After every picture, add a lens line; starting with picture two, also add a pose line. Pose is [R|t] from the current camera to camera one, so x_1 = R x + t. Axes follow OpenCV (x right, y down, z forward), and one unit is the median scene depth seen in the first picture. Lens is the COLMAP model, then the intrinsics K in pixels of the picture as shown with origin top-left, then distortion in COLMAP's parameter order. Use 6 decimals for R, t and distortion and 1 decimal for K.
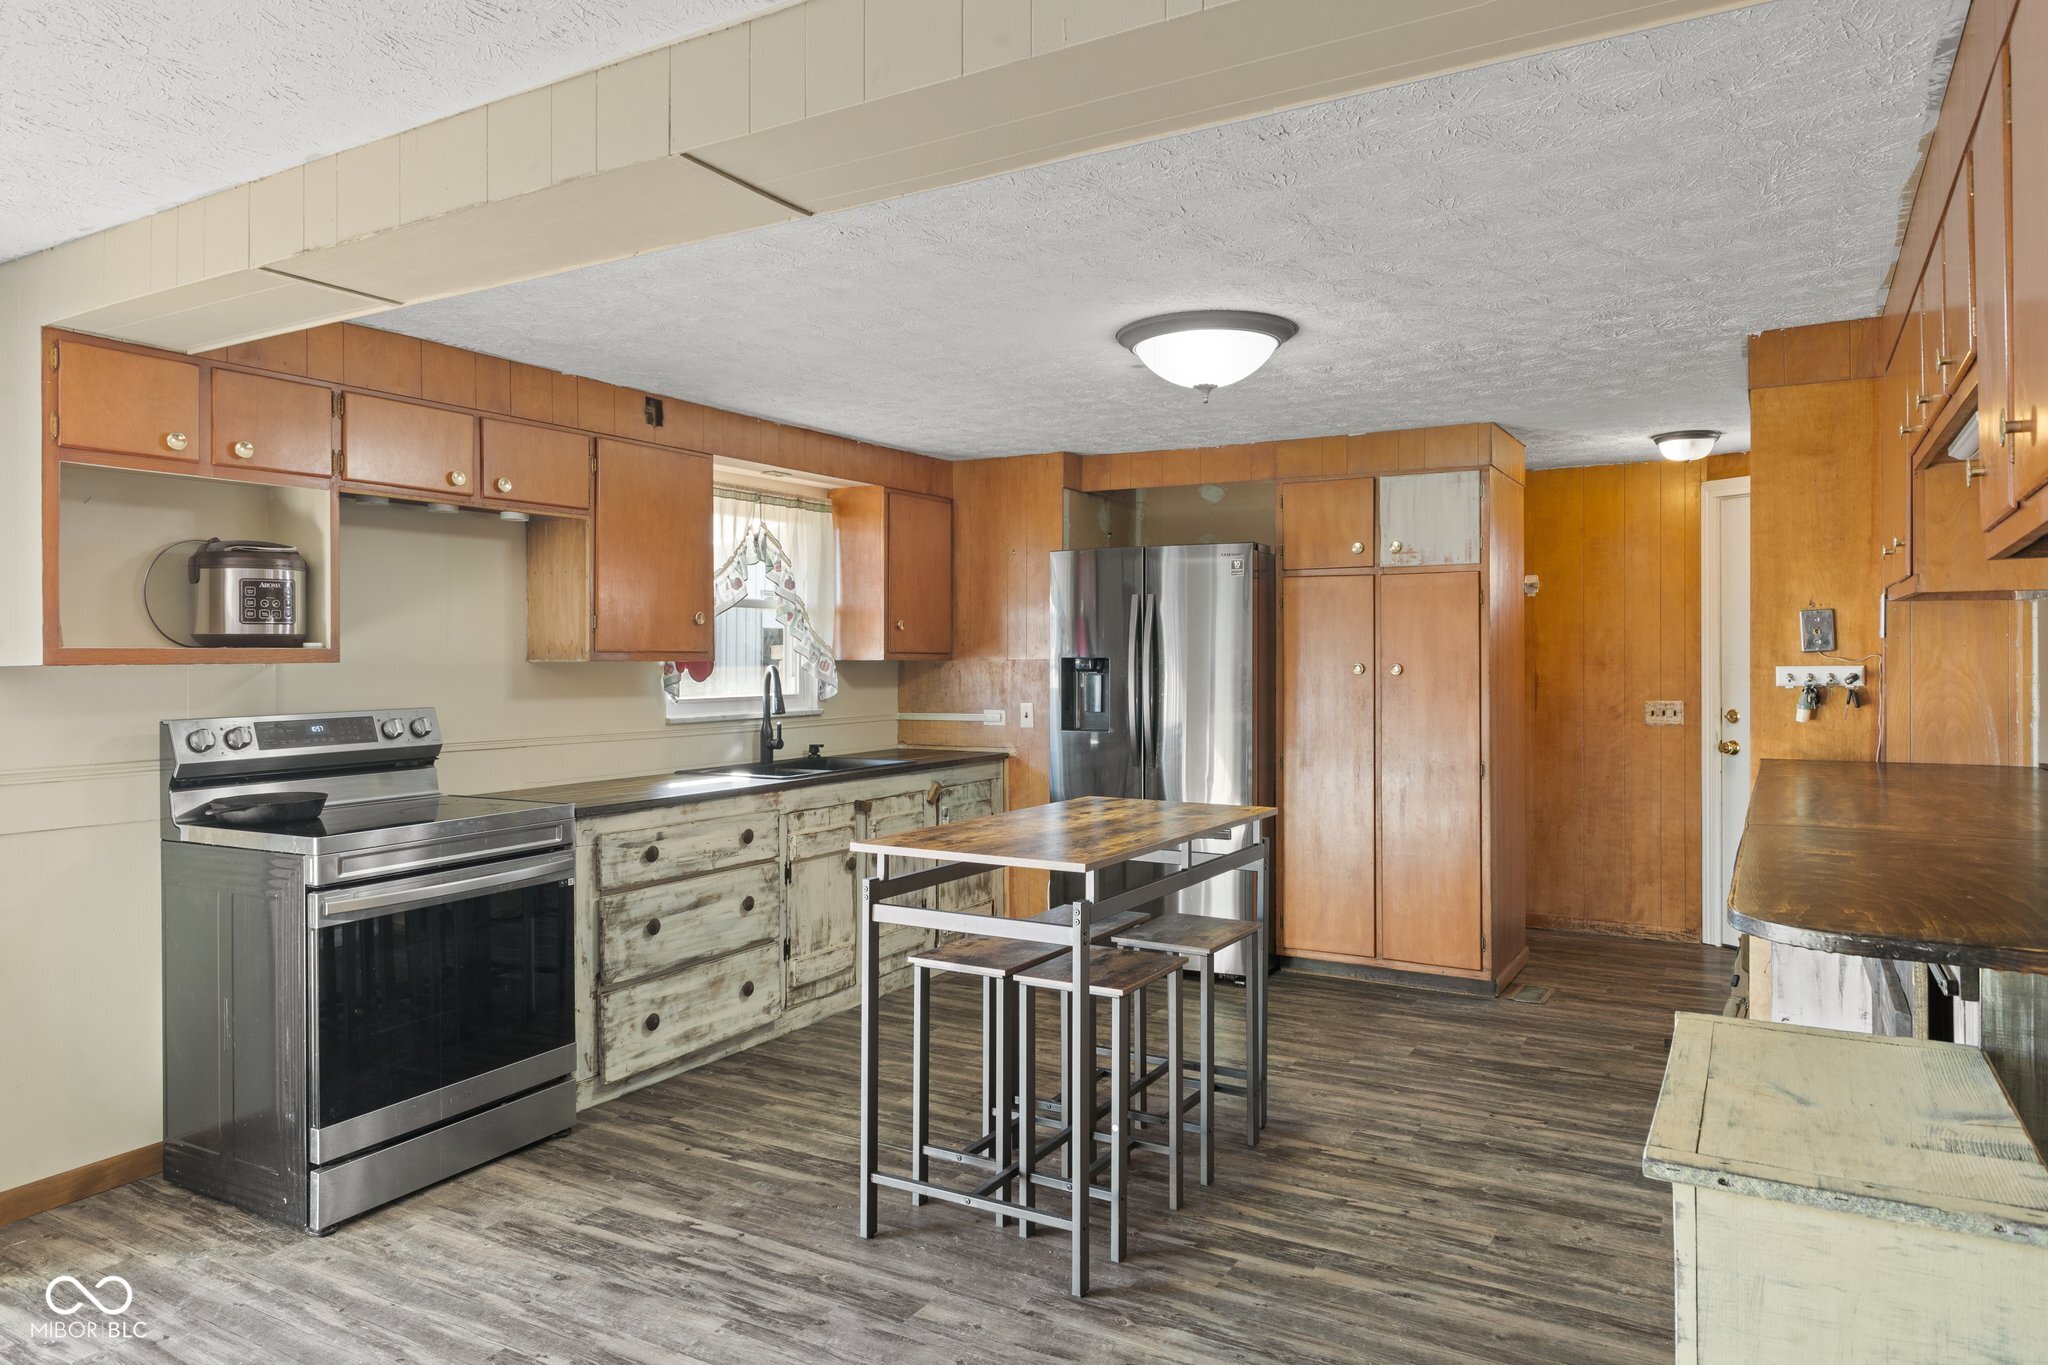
lens RADIAL K [[1305.7, 0, 1010.4], [0, 1305.7, 652.7], [0, 0, 1]] dist [0.006831, 0.001100]
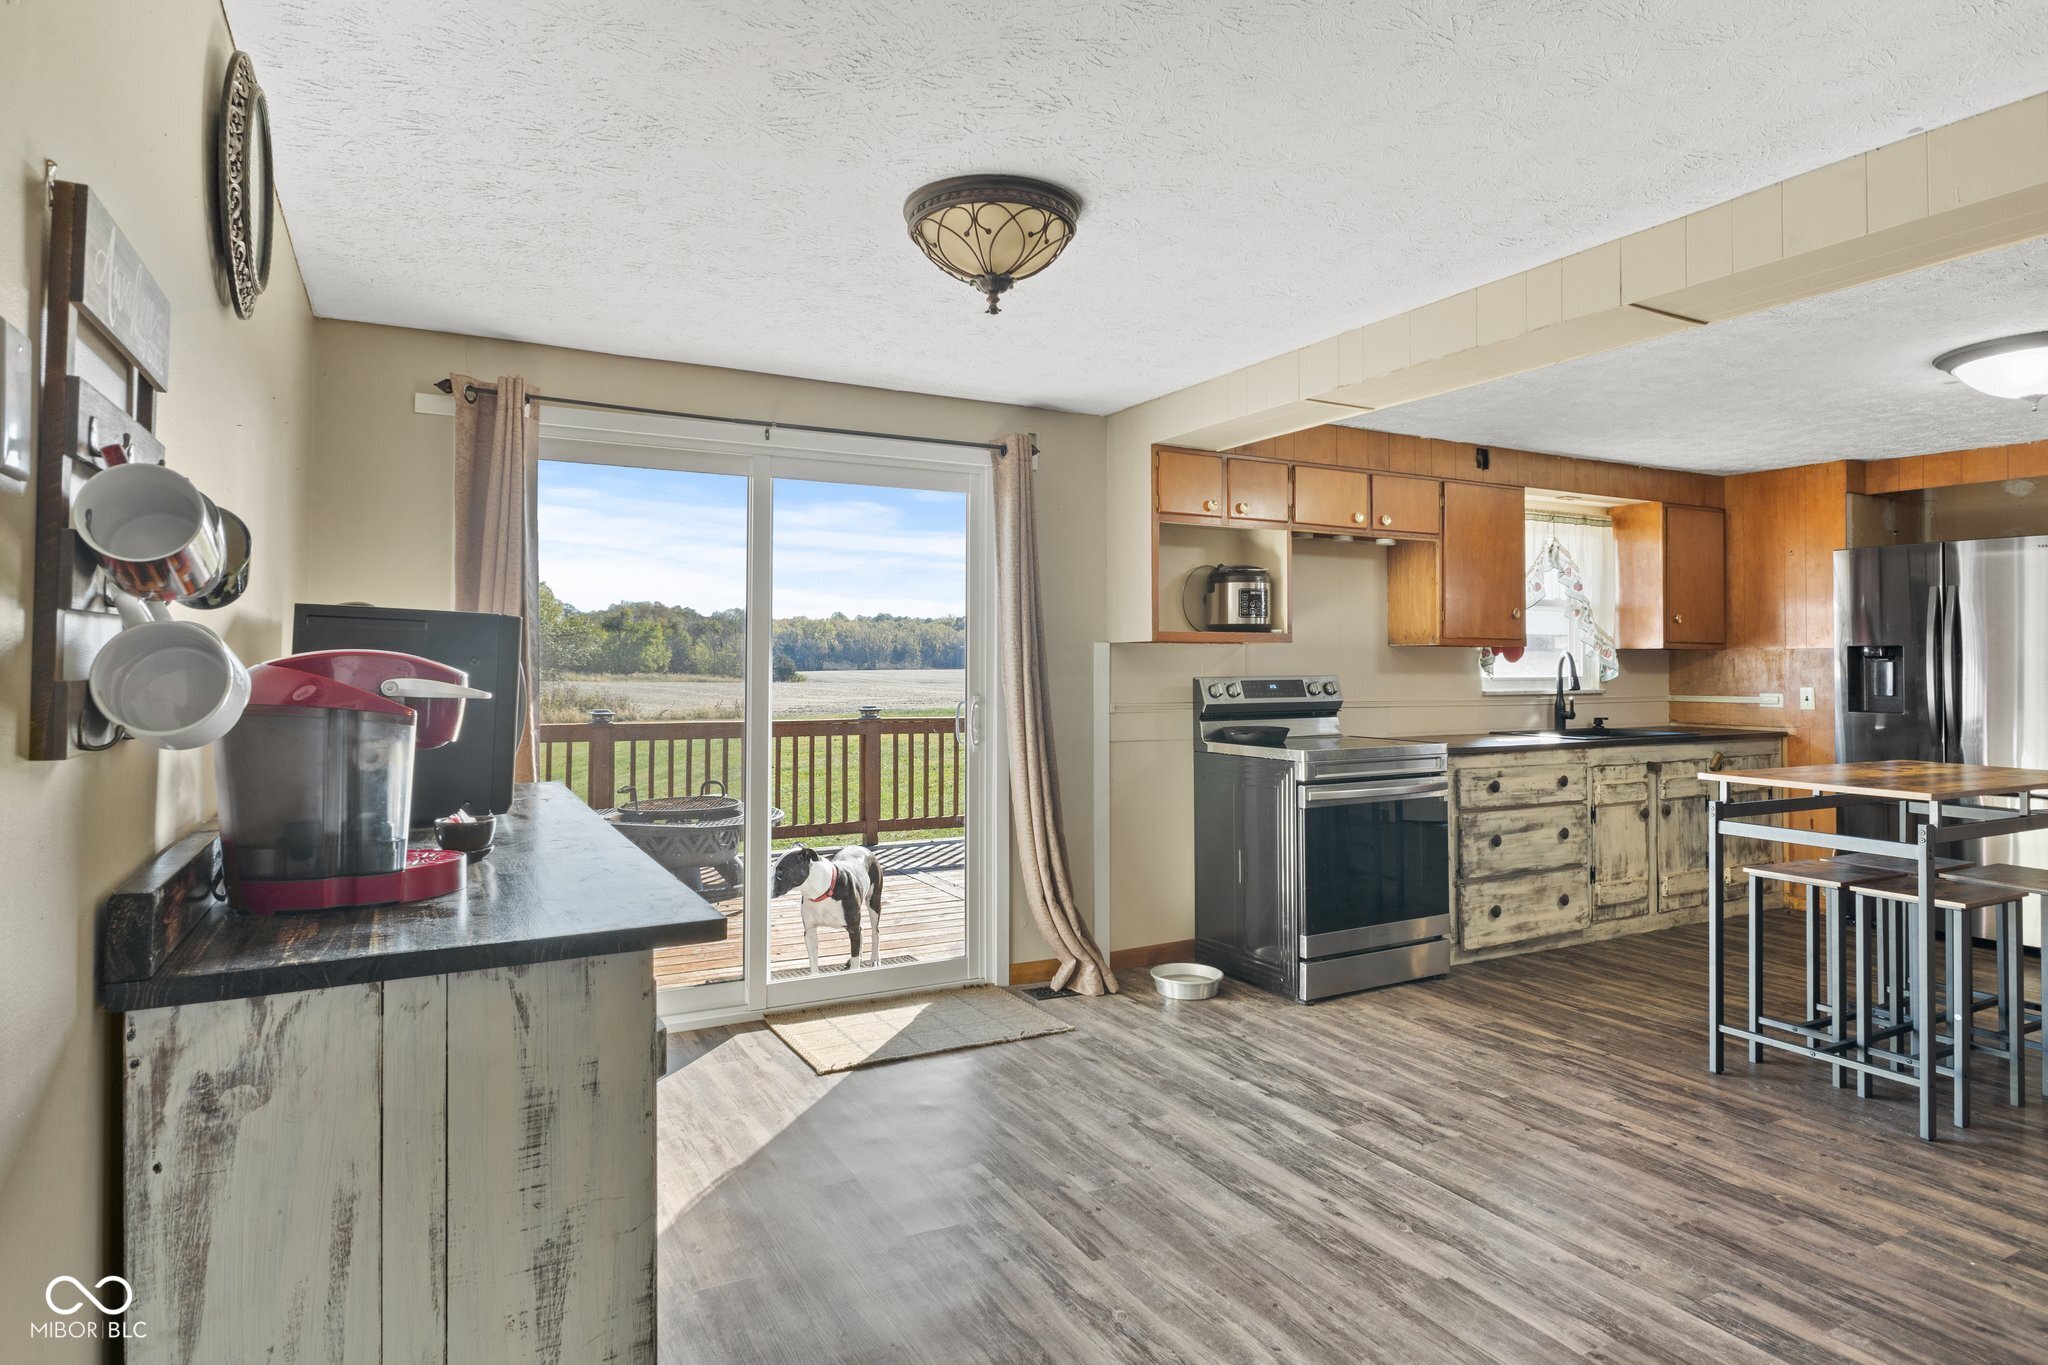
lens RADIAL K [[1139.9, 0, 1013.6], [0, 1139.9, 635.5], [0, 0, 1]] dist [-0.002645, -0.001198]
pose [[0.851850, -0.006721, -0.523742, -0.080175], [-0.004139, 0.999800, -0.019562, 0.023148], [0.523769, 0.018831, 0.851652, -0.263817]]
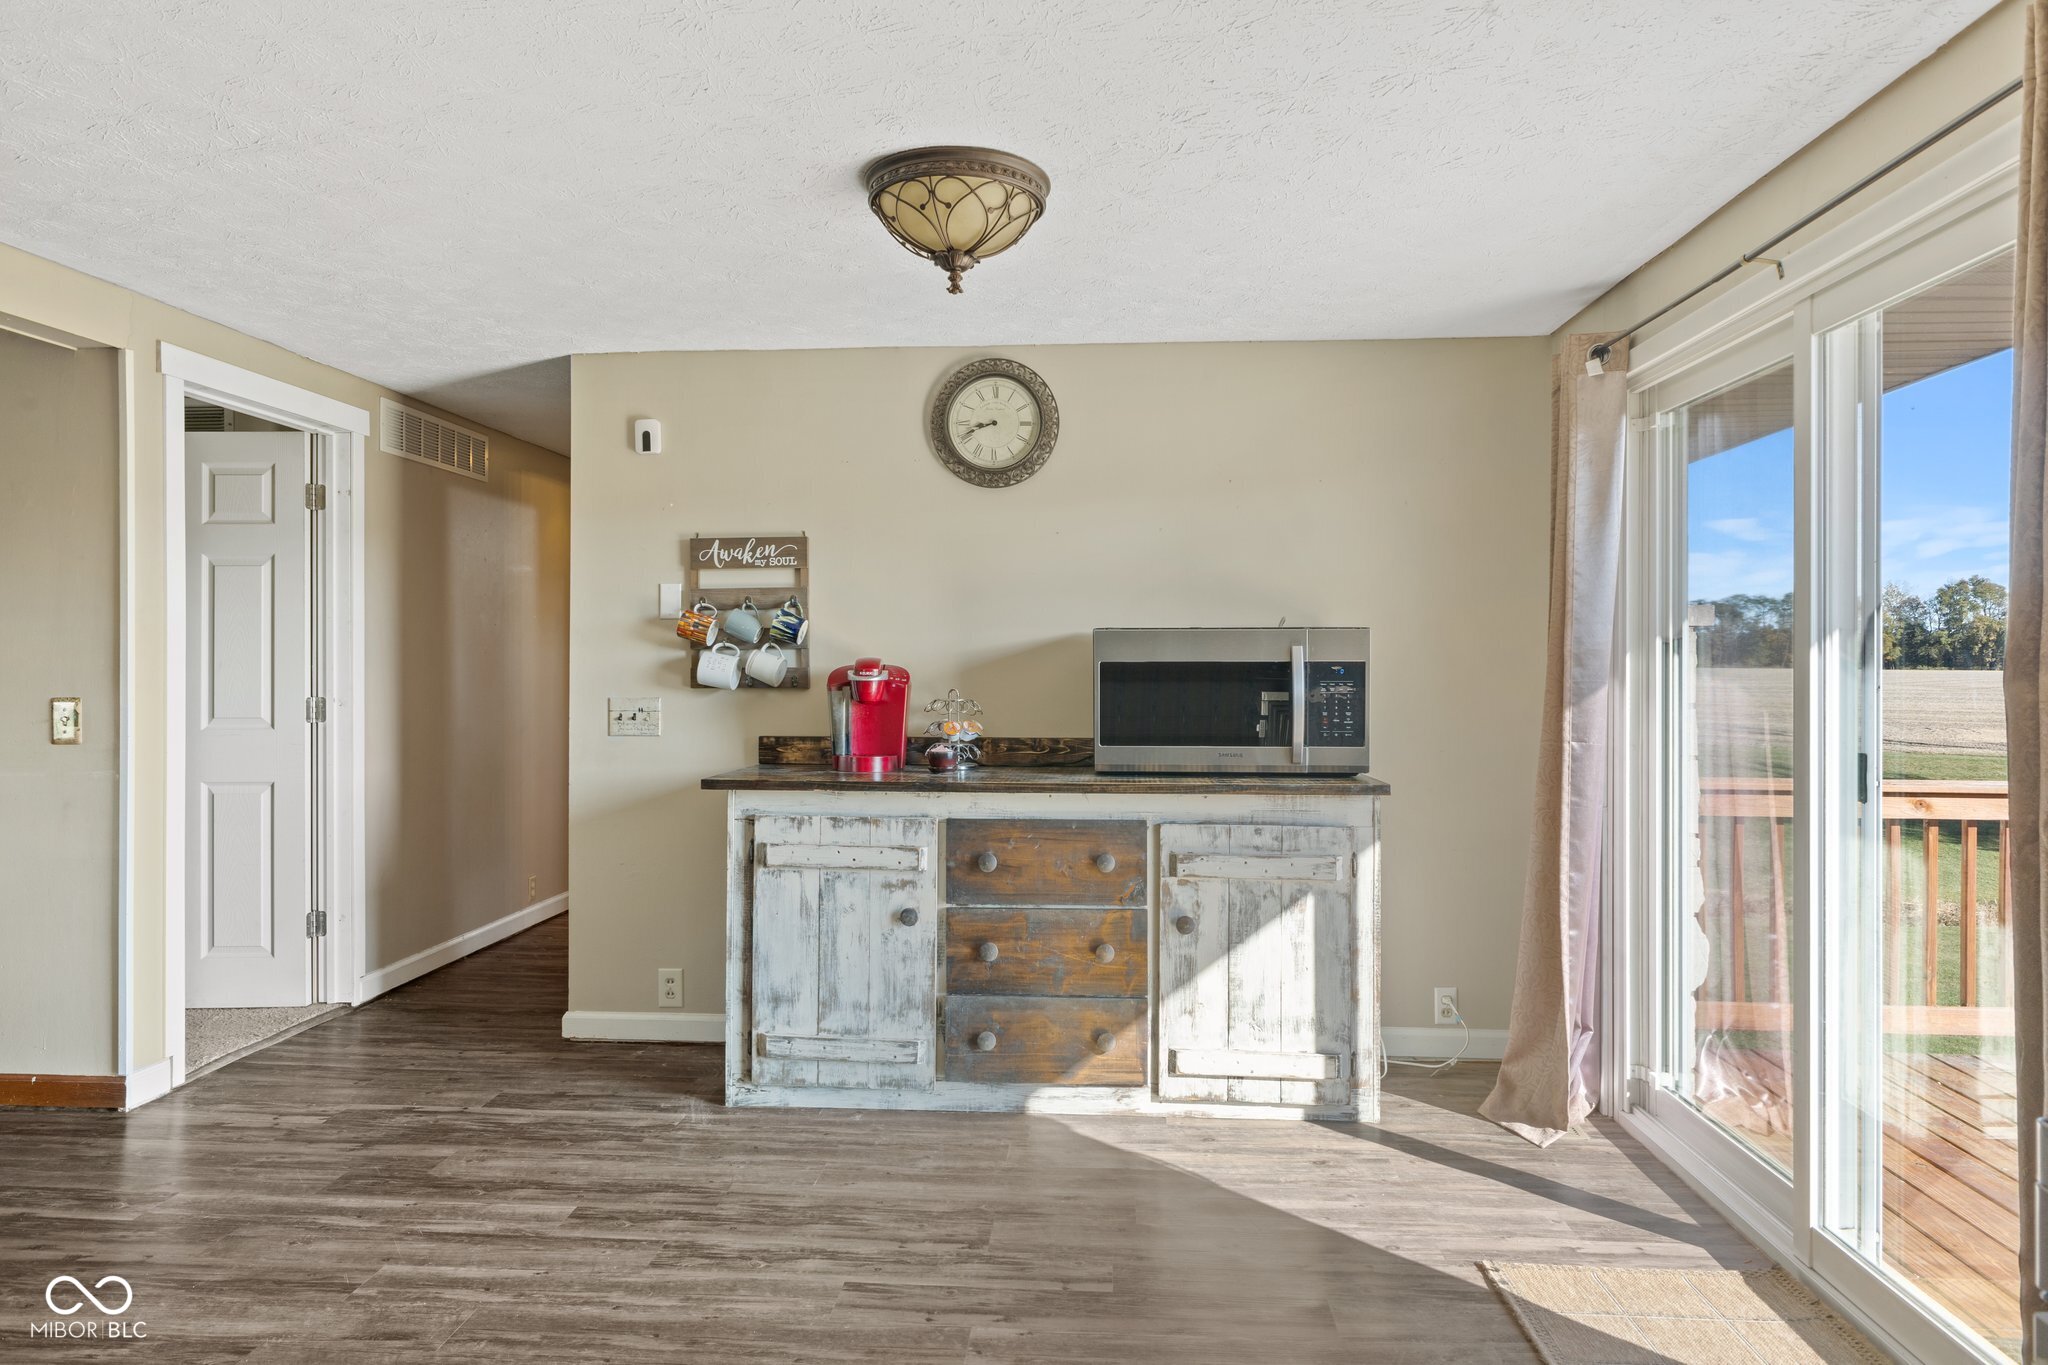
lens RADIAL K [[1273.5, 0, 1018.6], [0, 1273.5, 664.2], [0, 0, 1]] dist [0.003371, 0.000191]
pose [[-0.894616, 0.002075, -0.446832, -0.149592], [0.003103, 0.999994, -0.001570, 0.029080], [0.446826, -0.002791, -0.894617, 0.854289]]
